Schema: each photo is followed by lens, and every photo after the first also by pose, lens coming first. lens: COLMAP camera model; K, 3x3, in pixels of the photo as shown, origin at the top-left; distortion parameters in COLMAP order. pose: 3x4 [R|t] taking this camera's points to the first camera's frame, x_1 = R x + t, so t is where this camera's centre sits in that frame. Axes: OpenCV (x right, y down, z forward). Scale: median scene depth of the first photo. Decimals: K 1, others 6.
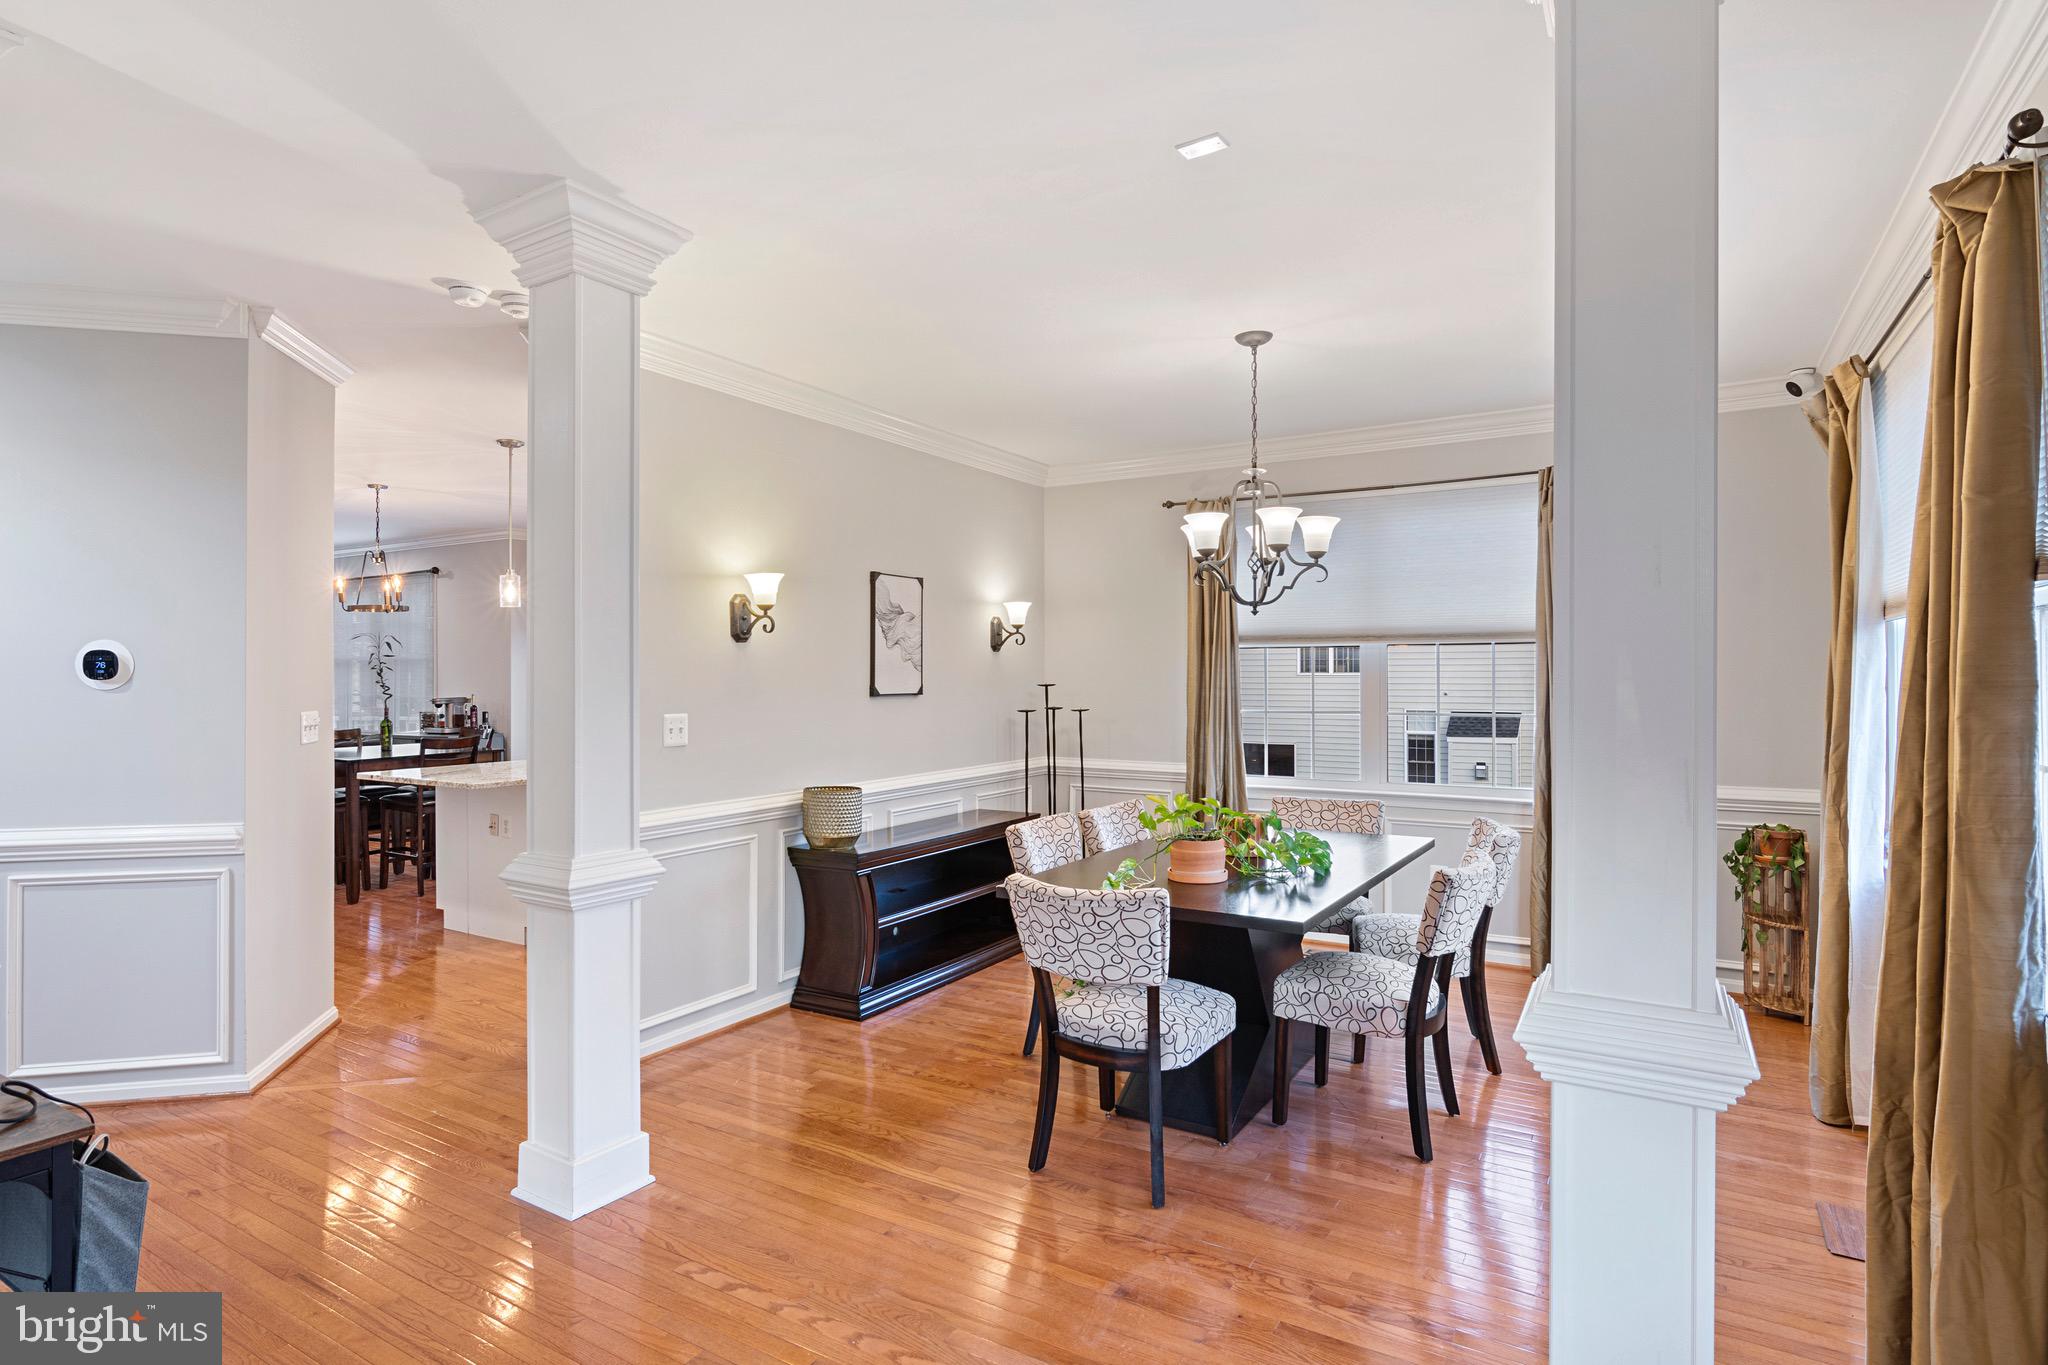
lens RADIAL K [[1055.6, 0, 1020.0], [0, 1055.6, 674.9], [0, 0, 1]] dist [-0.005368, -0.000739]
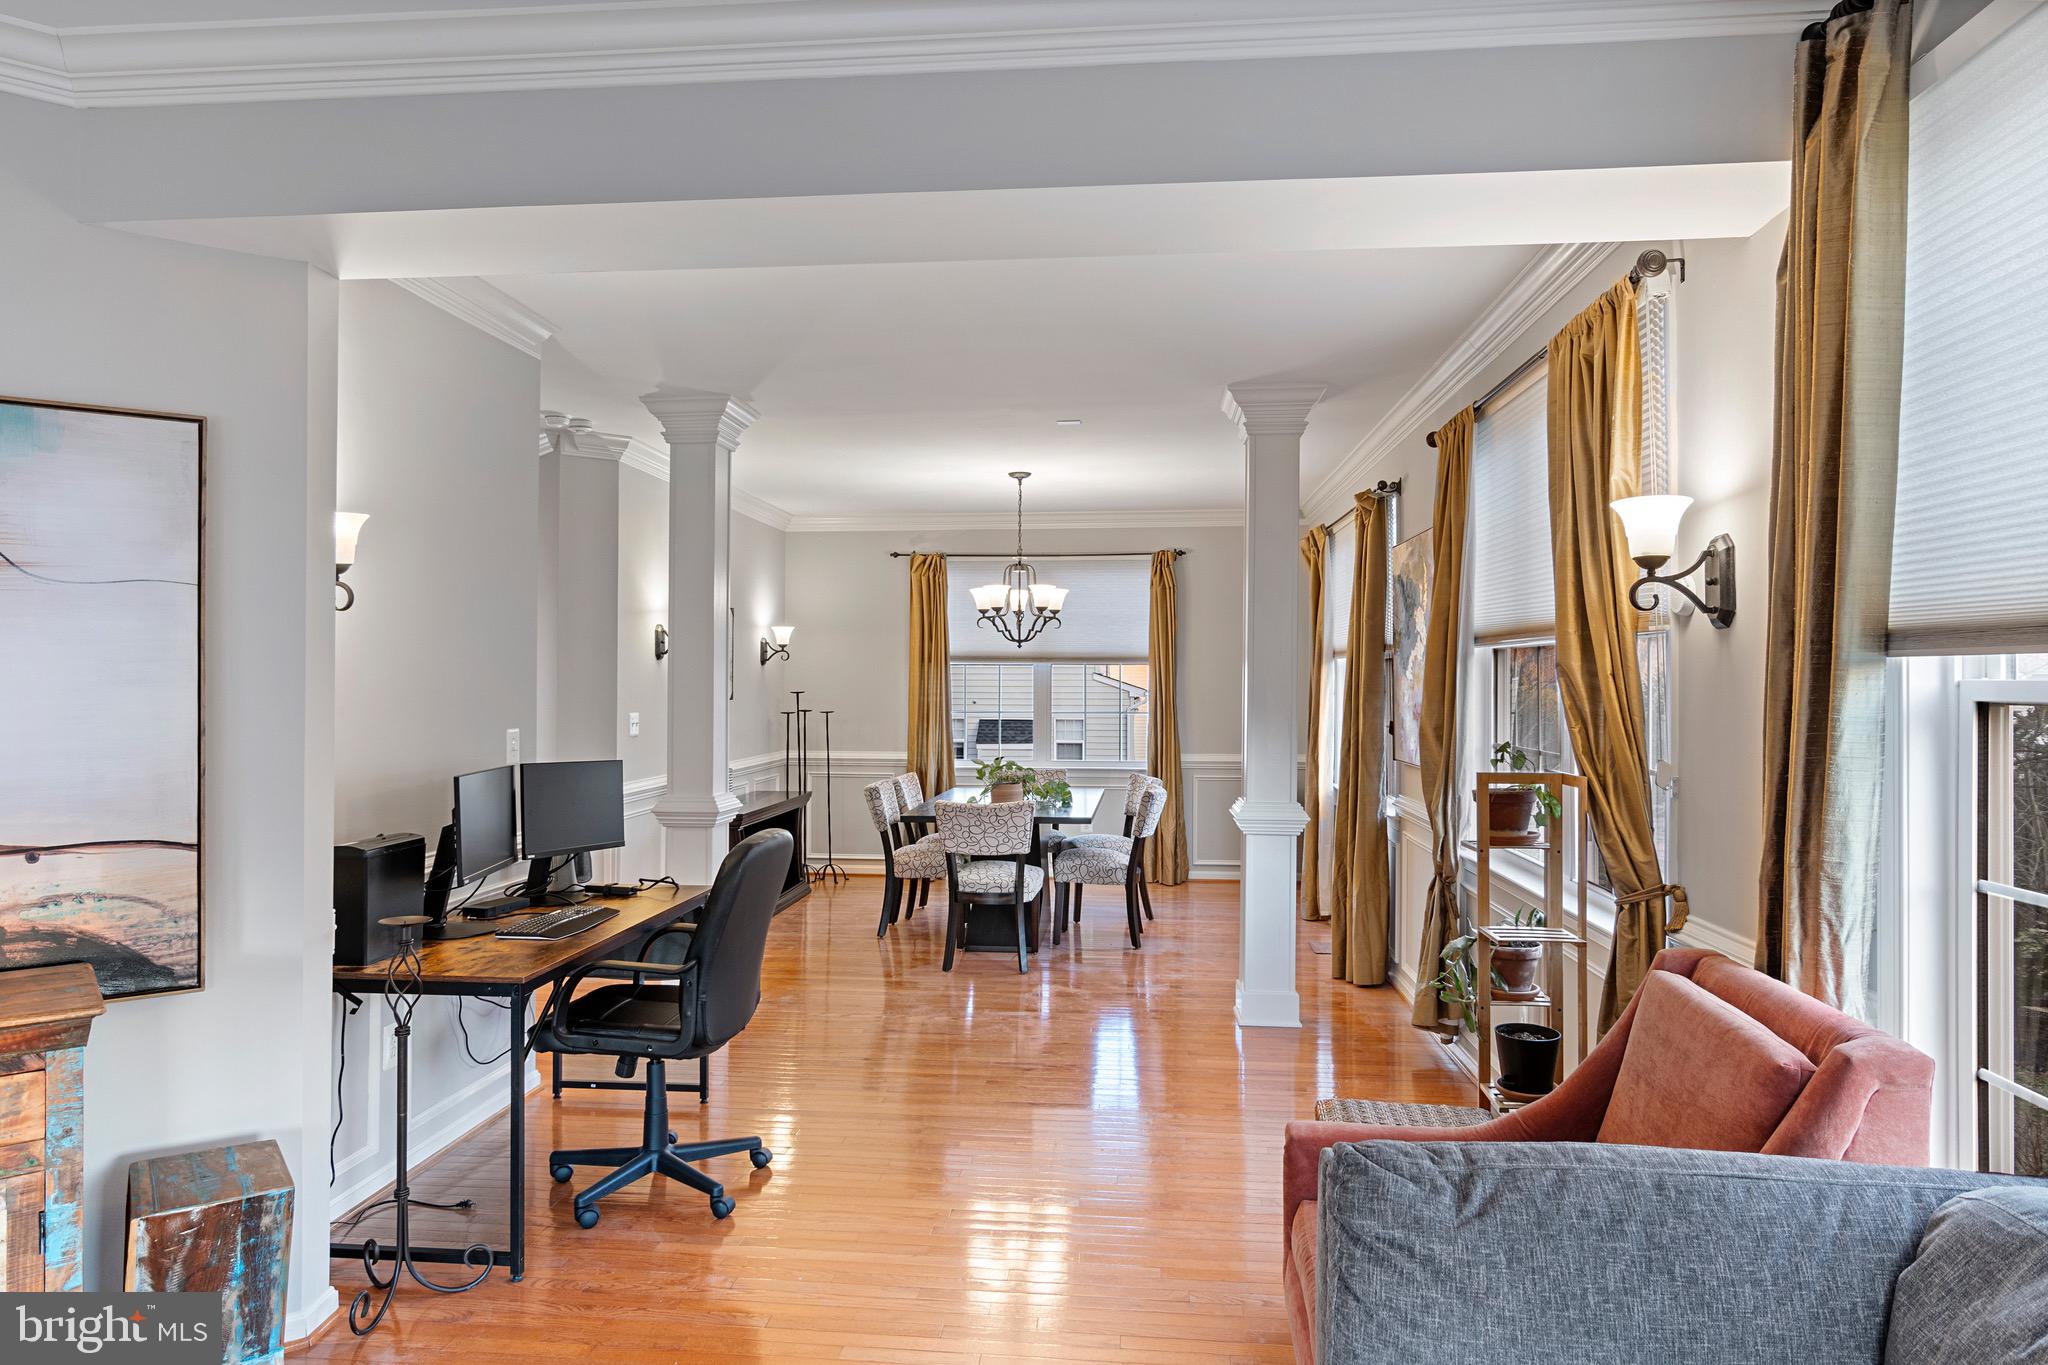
lens RADIAL K [[1211.6, 0, 1021.0], [0, 1211.6, 684.1], [0, 0, 1]] dist [0.000679, -0.001393]
pose [[0.900758, 0.003084, 0.434310, -0.555981], [-0.003832, 0.999992, 0.000847, -0.003809], [-0.434304, -0.002427, 0.900763, -0.634995]]
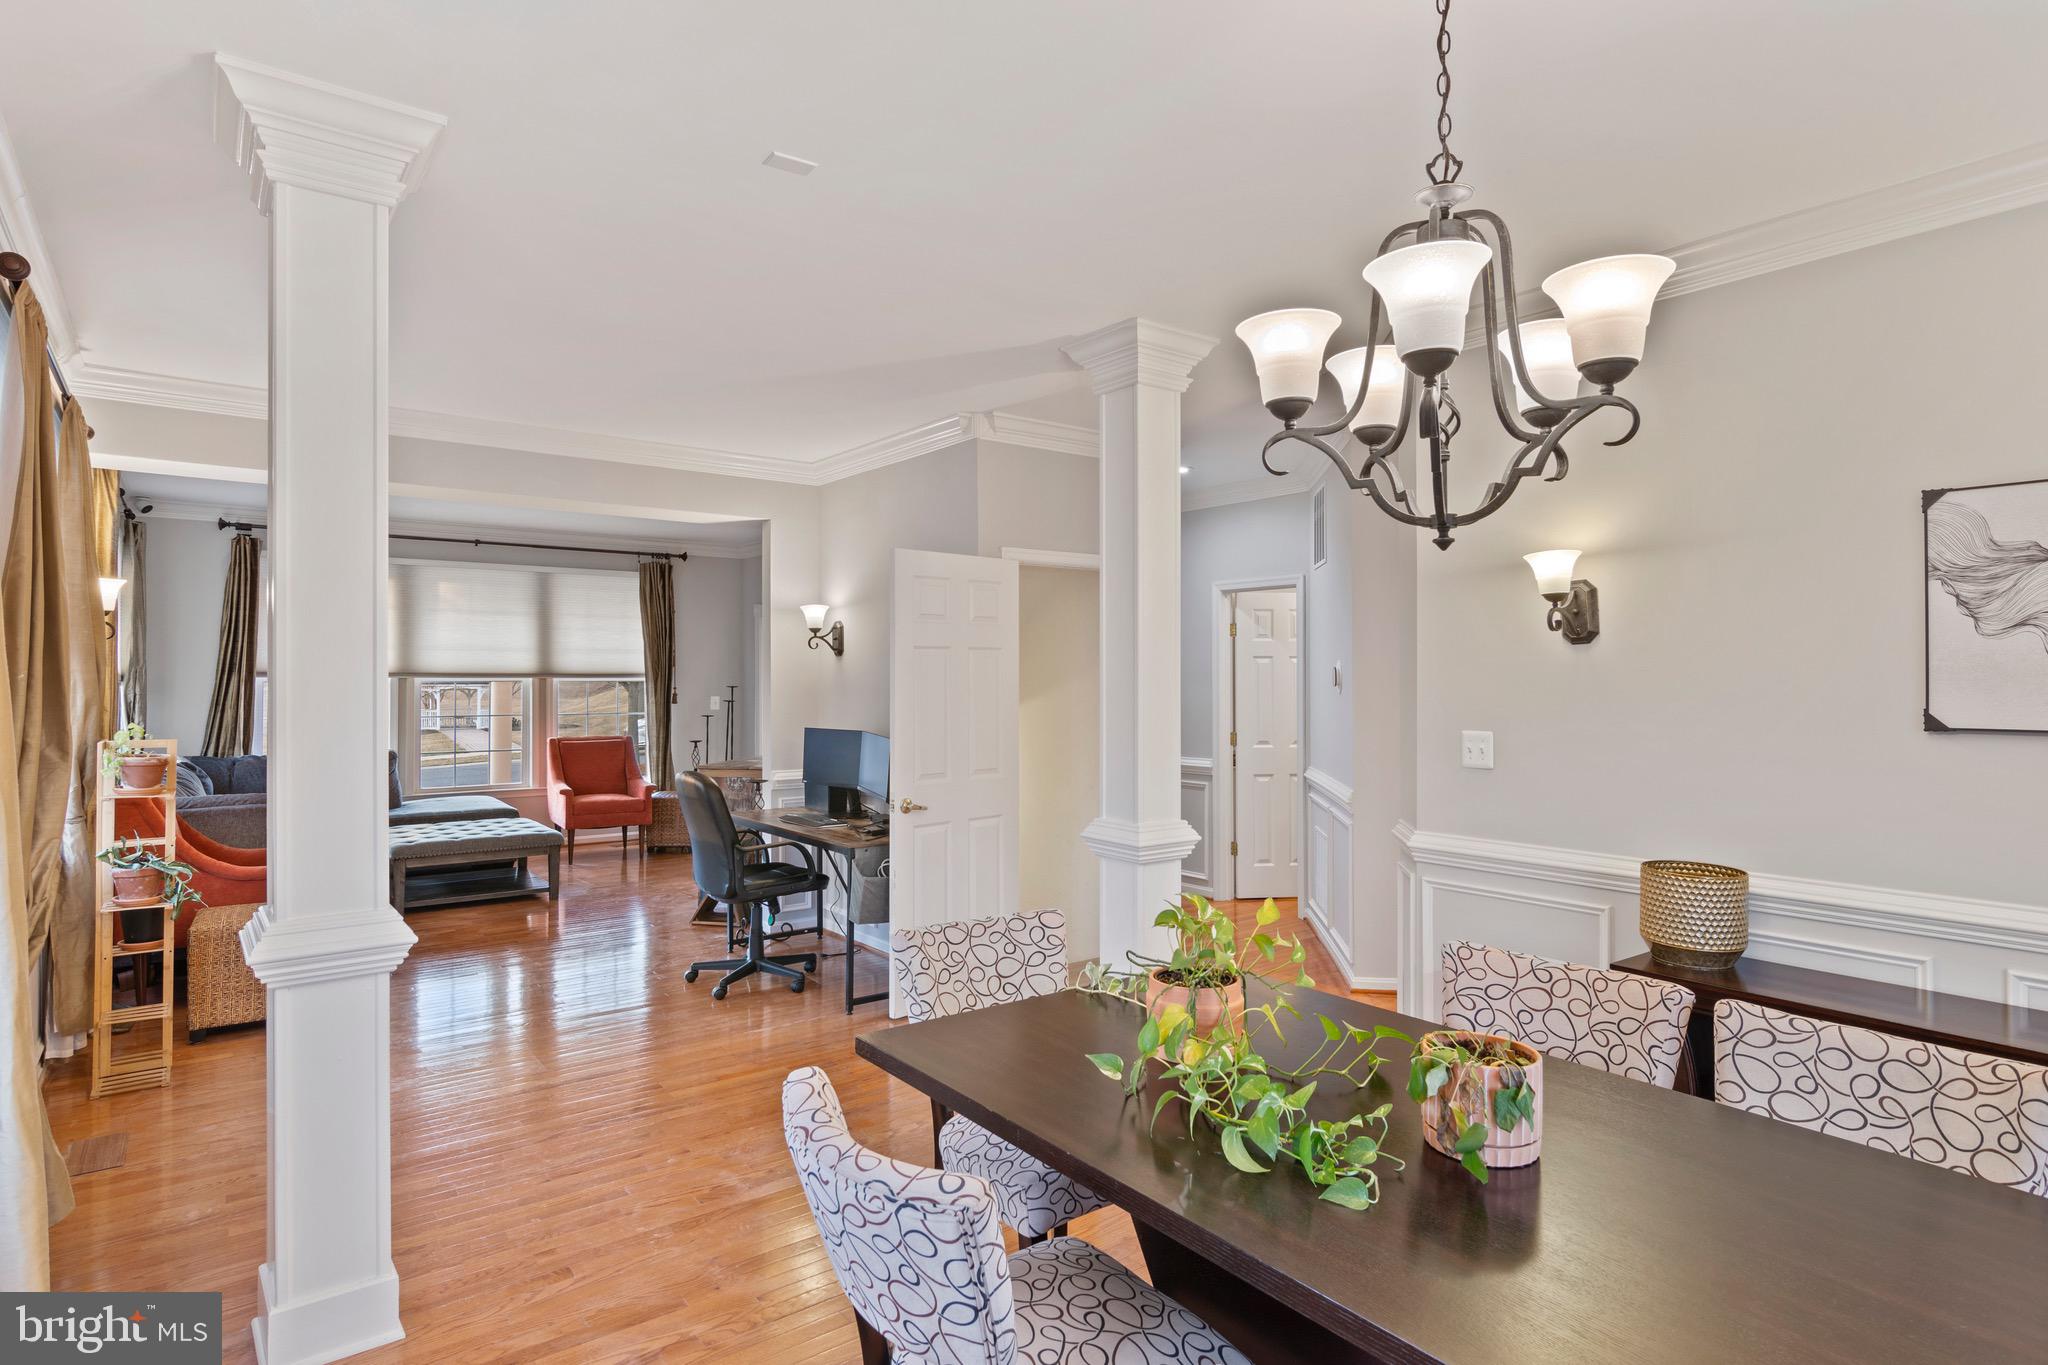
lens RADIAL K [[1055.6, 0, 1017.1], [0, 1055.6, 677.7], [0, 0, 1]] dist [-0.005368, -0.000739]
pose [[-0.374514, 0.001749, -0.927220, 0.631193], [0.001317, 0.999998, 0.001354, -0.009521], [0.927220, -0.000714, -0.374515, 0.974754]]
